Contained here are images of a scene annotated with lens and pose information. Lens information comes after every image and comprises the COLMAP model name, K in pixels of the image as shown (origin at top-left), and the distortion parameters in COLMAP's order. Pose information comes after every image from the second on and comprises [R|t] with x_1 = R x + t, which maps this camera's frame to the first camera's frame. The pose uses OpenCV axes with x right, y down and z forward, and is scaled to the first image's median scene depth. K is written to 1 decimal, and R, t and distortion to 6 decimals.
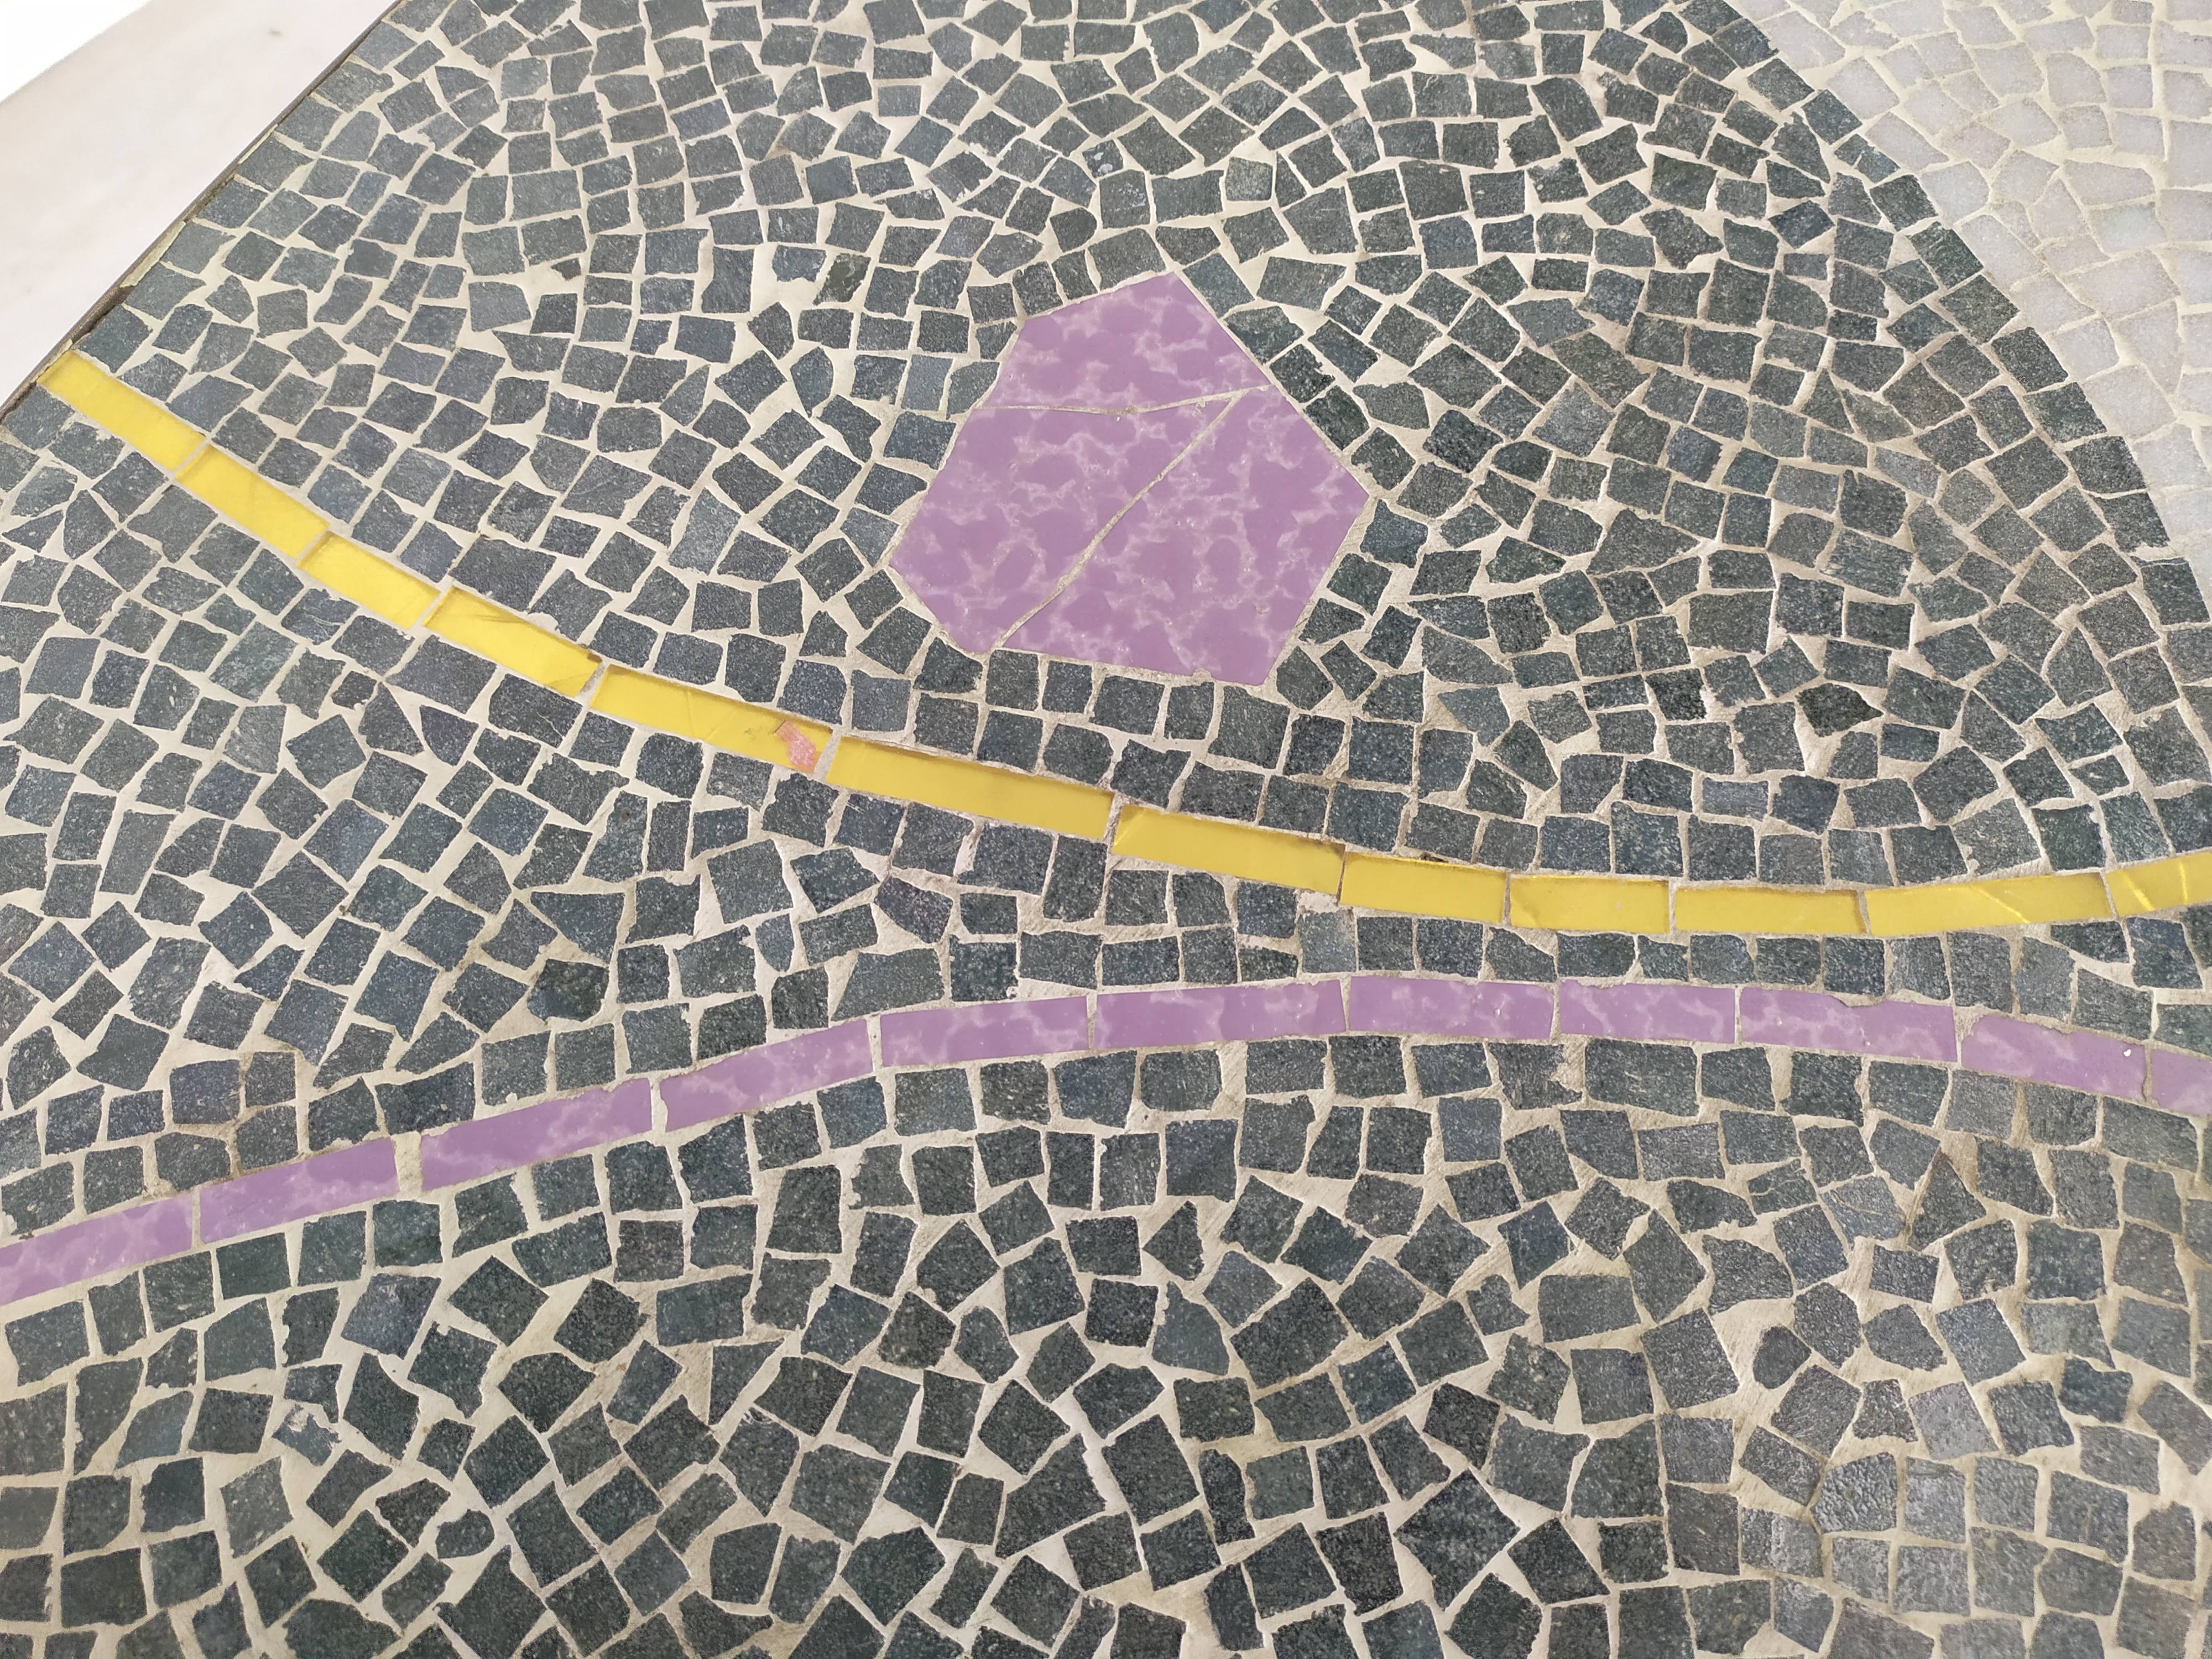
lens RADIAL K [[1715.6, 0, 1113.1], [0, 1715.6, 820.1], [0, 0, 1]] dist [0.036969, -0.060867]
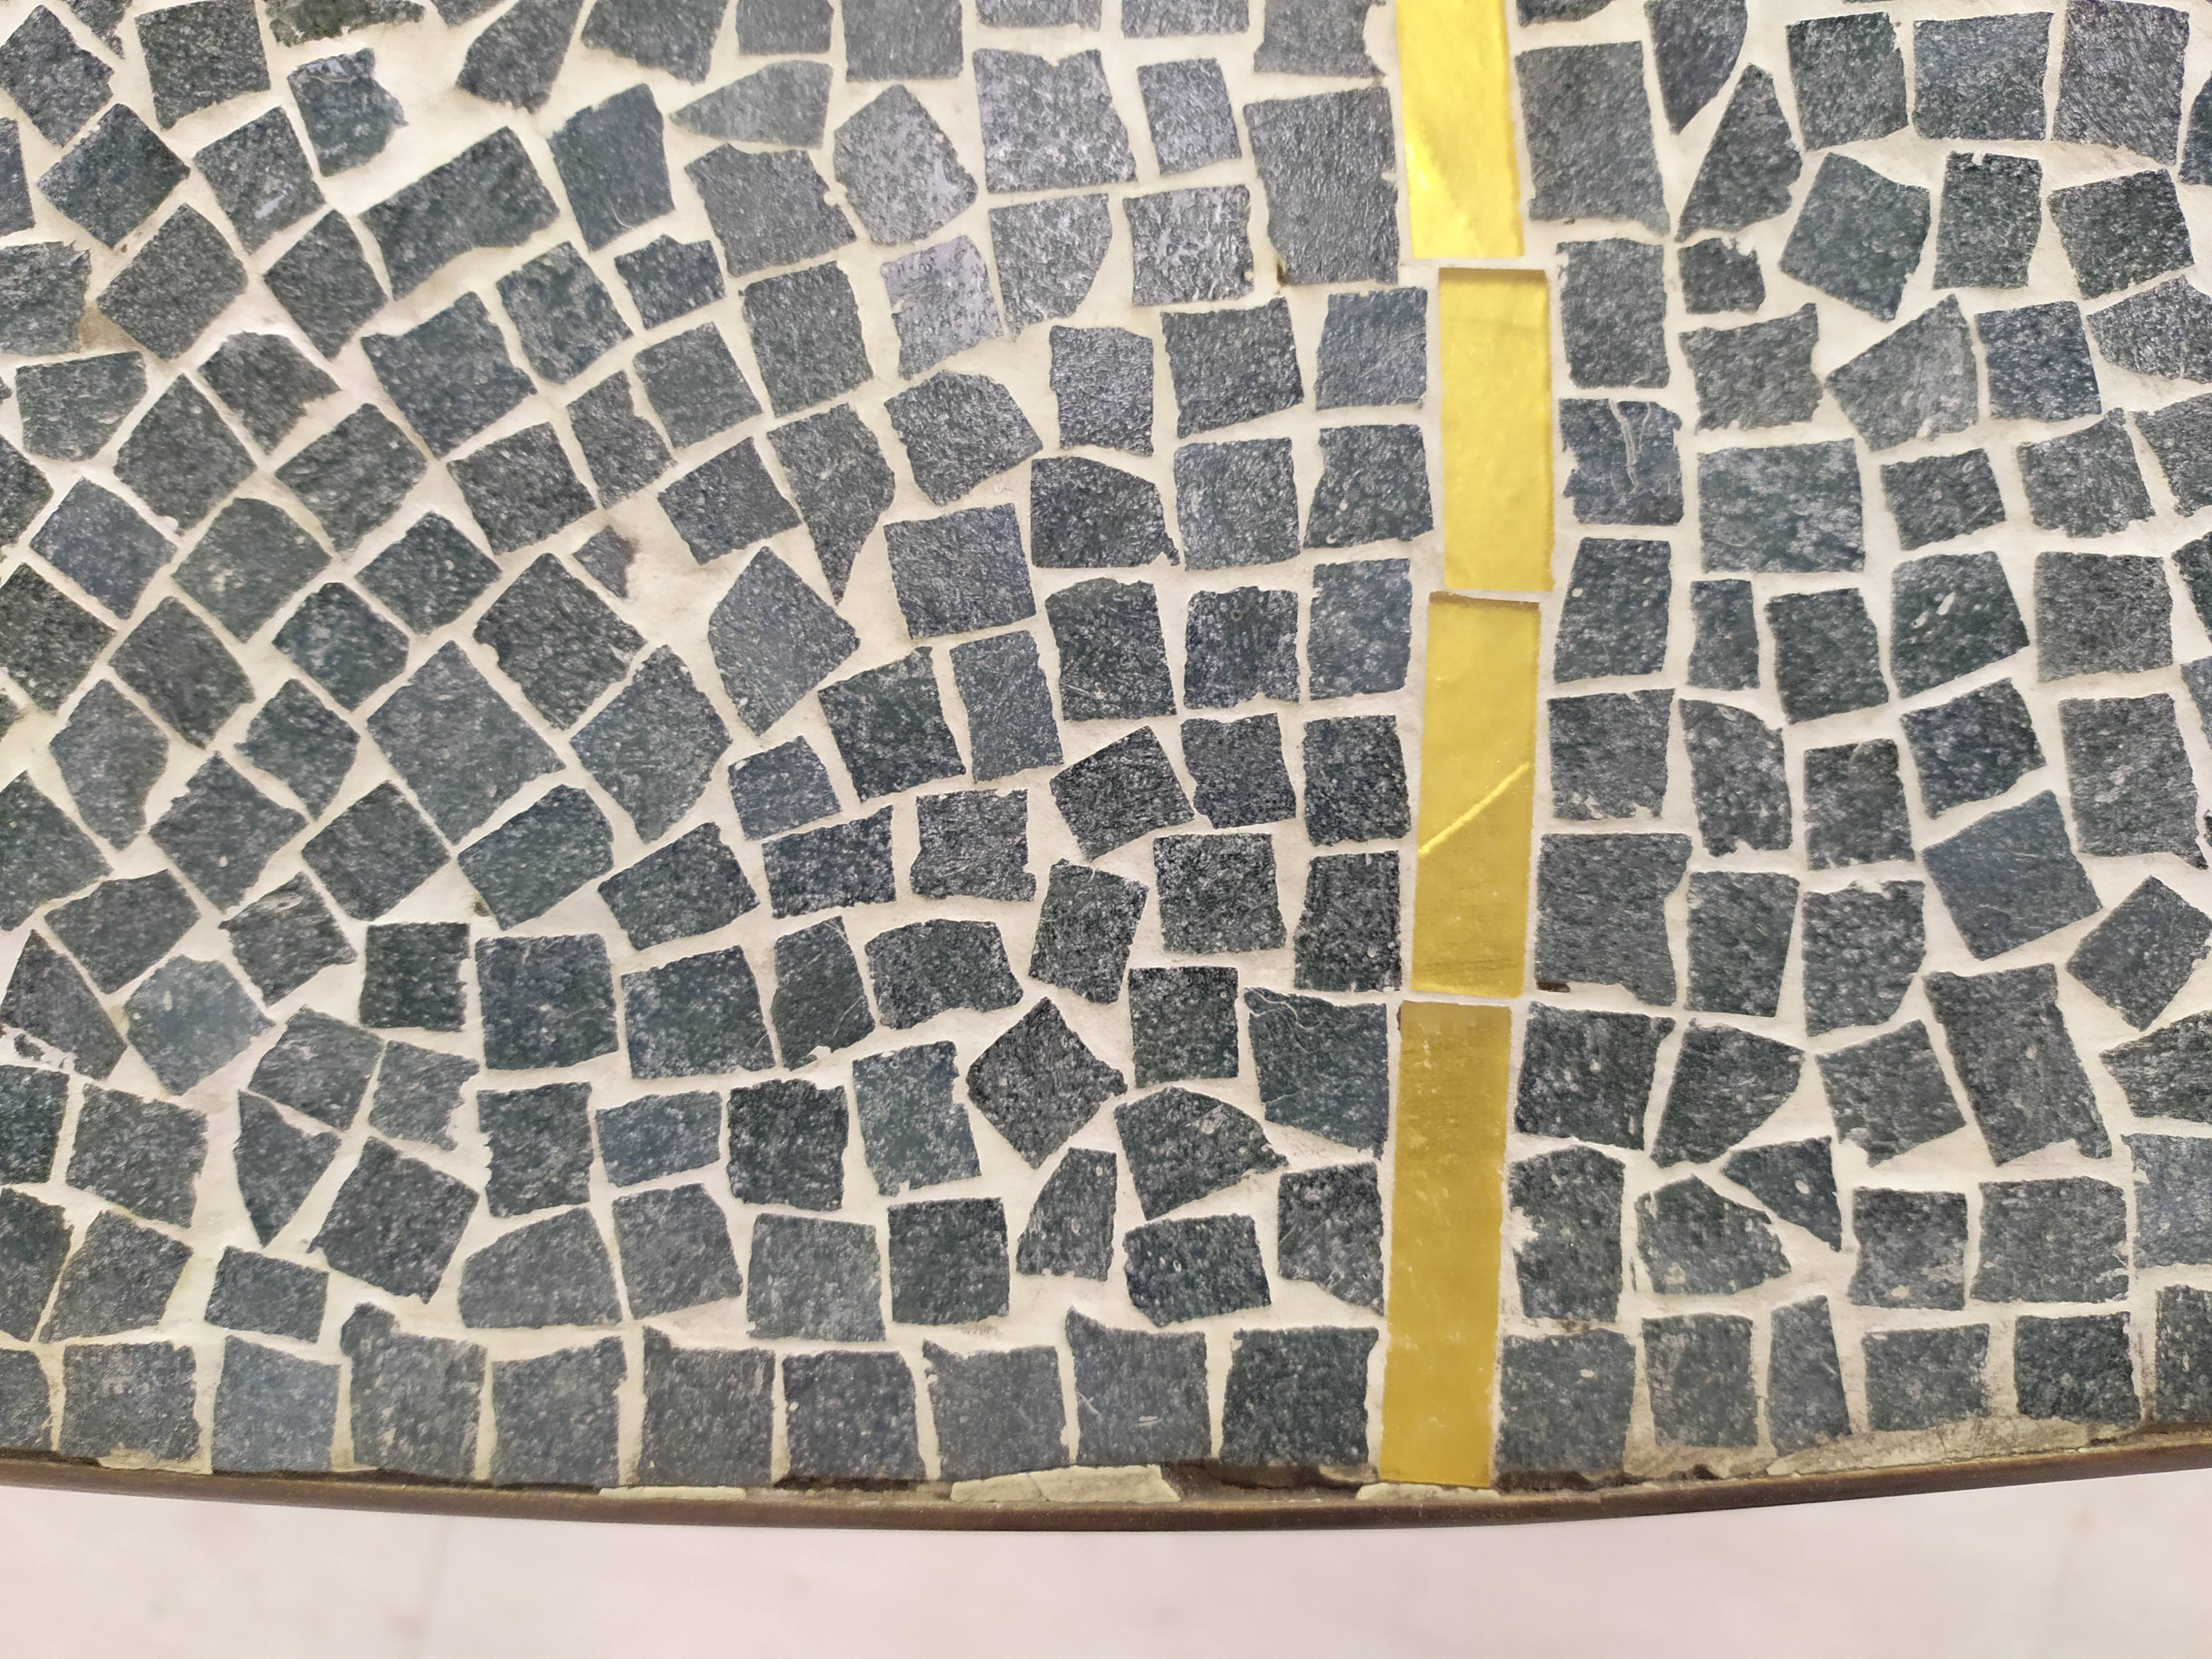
lens RADIAL K [[1776.6, 0, 1110.8], [0, 1776.6, 720.1], [0, 0, 1]] dist [0.005785, -0.057610]
pose [[-0.513984, -0.852293, 0.097045, -0.503750], [0.811150, -0.446111, 0.378181, -0.444874], [-0.279028, 0.273097, 0.920631, 0.634170]]
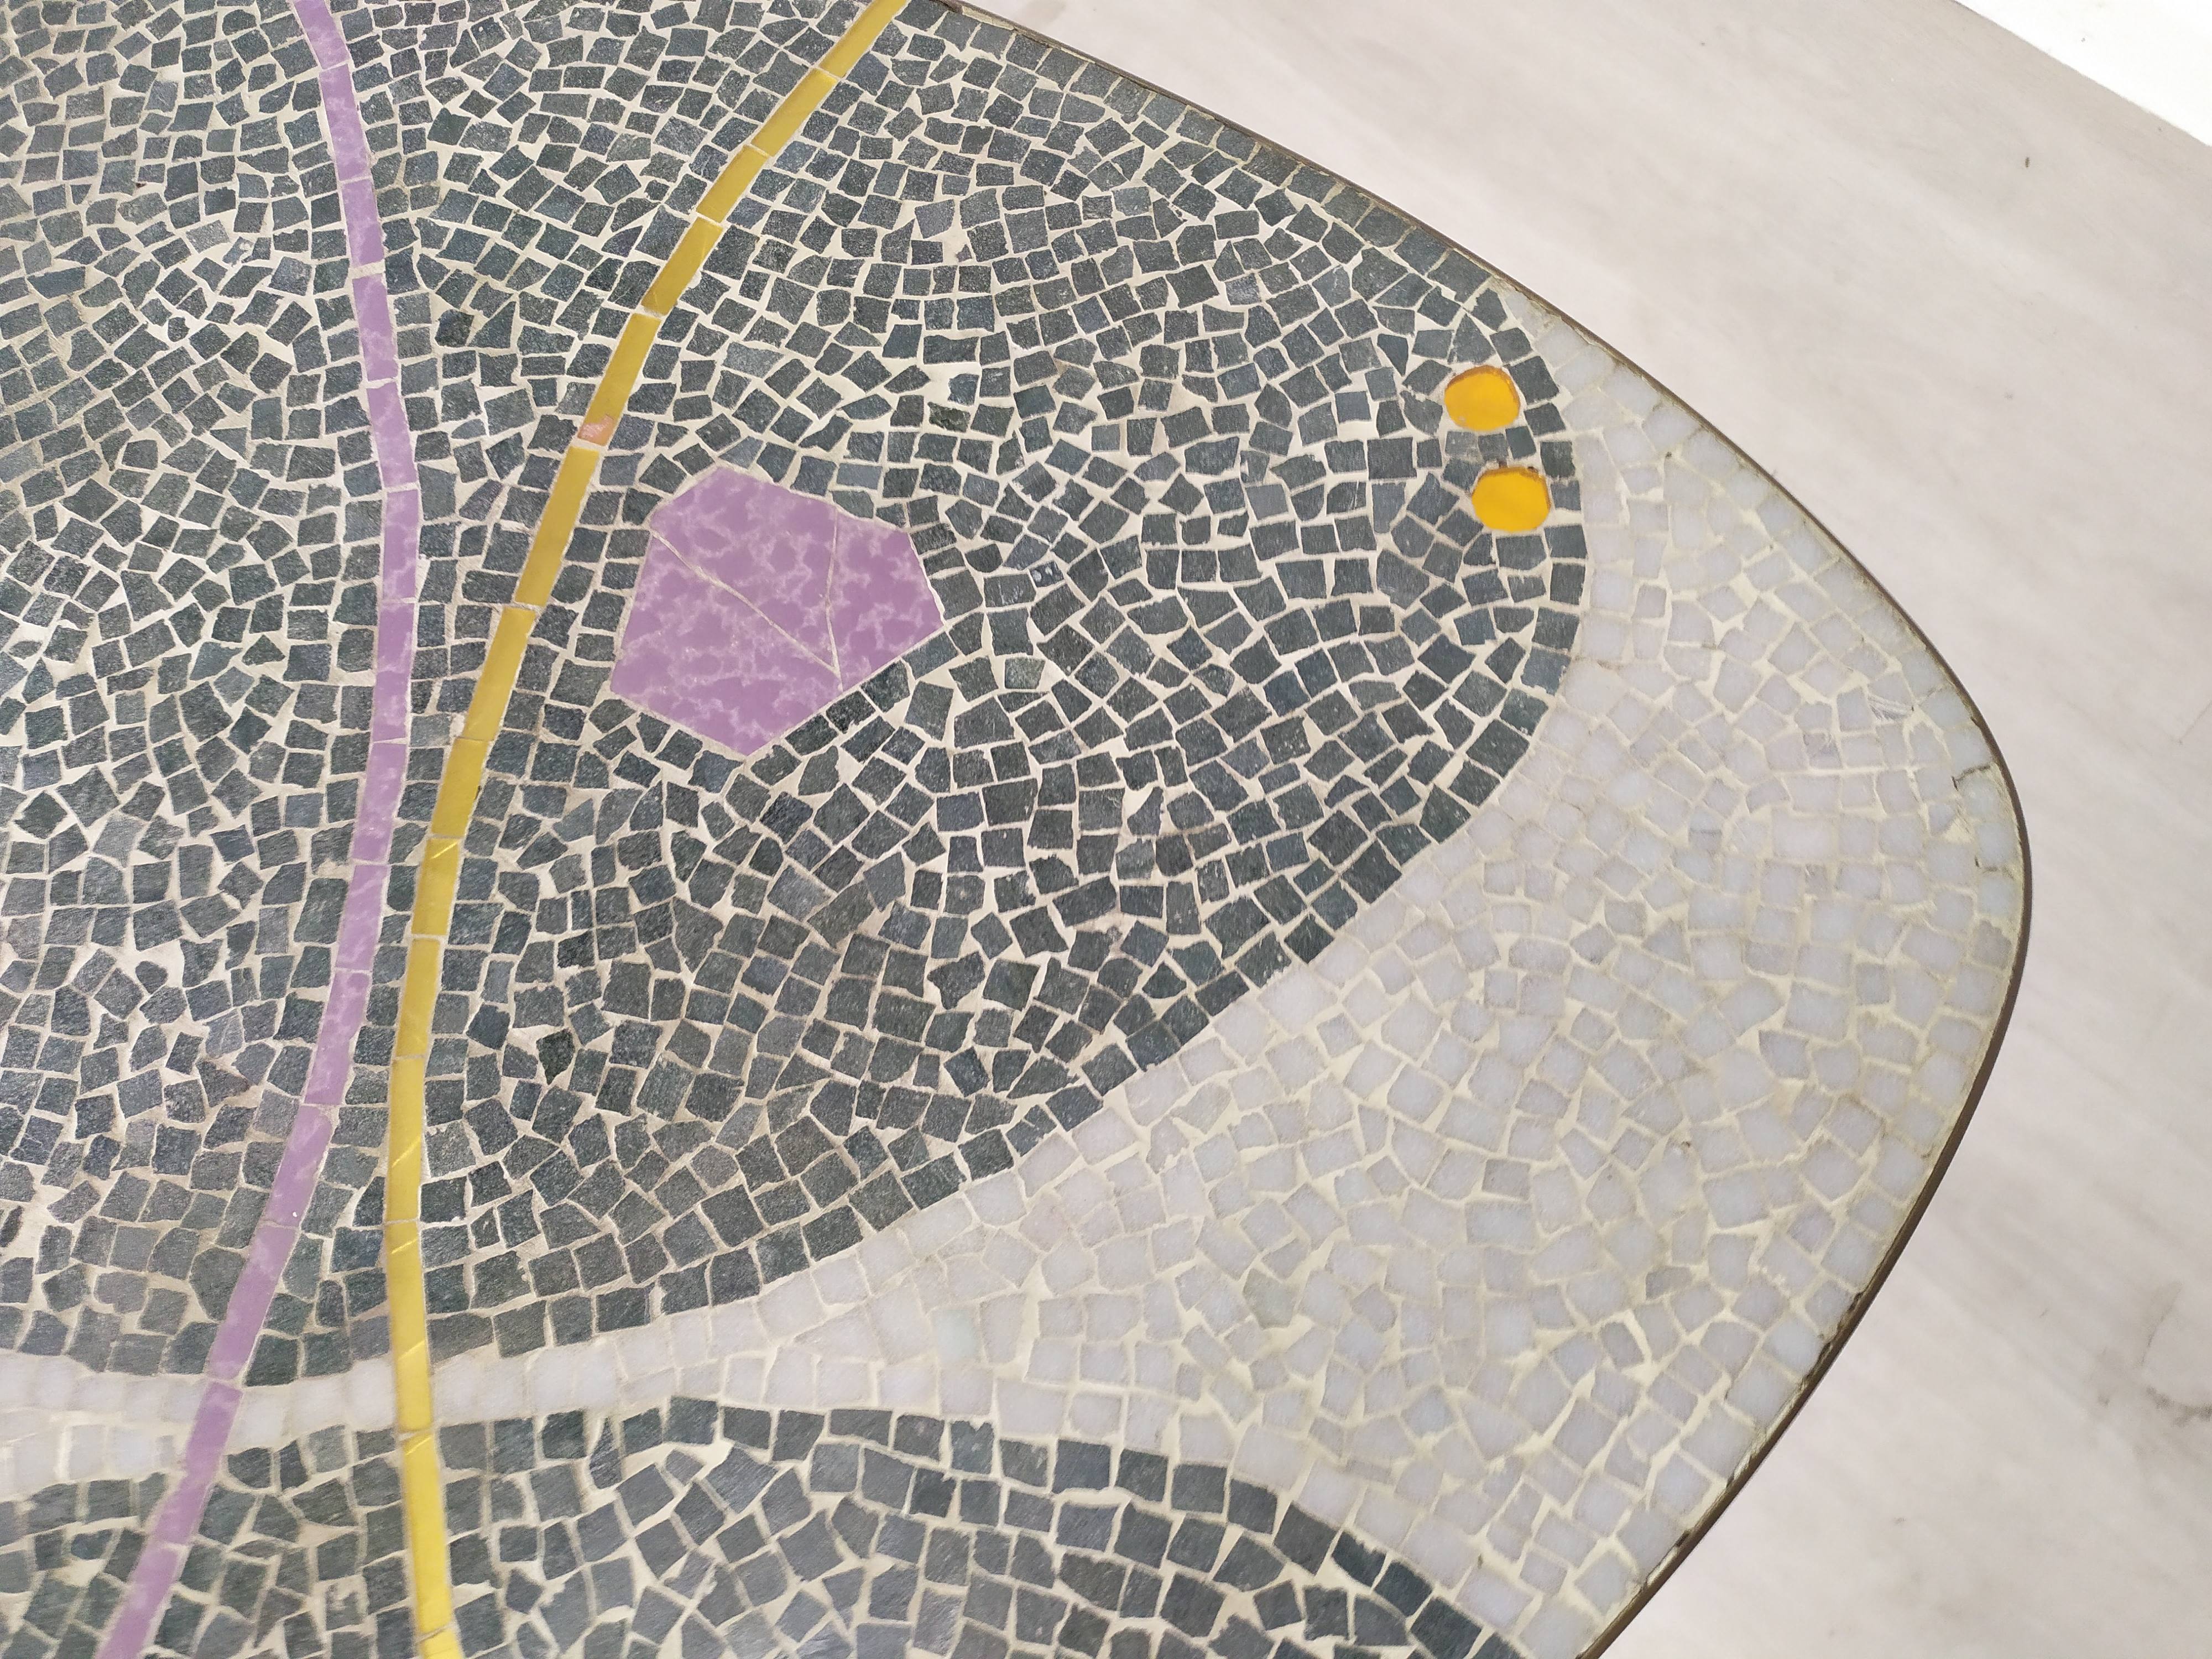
lens RADIAL K [[1715.6, 0, 1162.0], [0, 1715.6, 832.9], [0, 0, 1]] dist [0.036969, -0.060867]
pose [[0.031882, 0.955643, -0.292798, 0.653564], [-0.913132, 0.146968, 0.380250, -1.060701], [0.406415, 0.255240, 0.877314, -0.102792]]
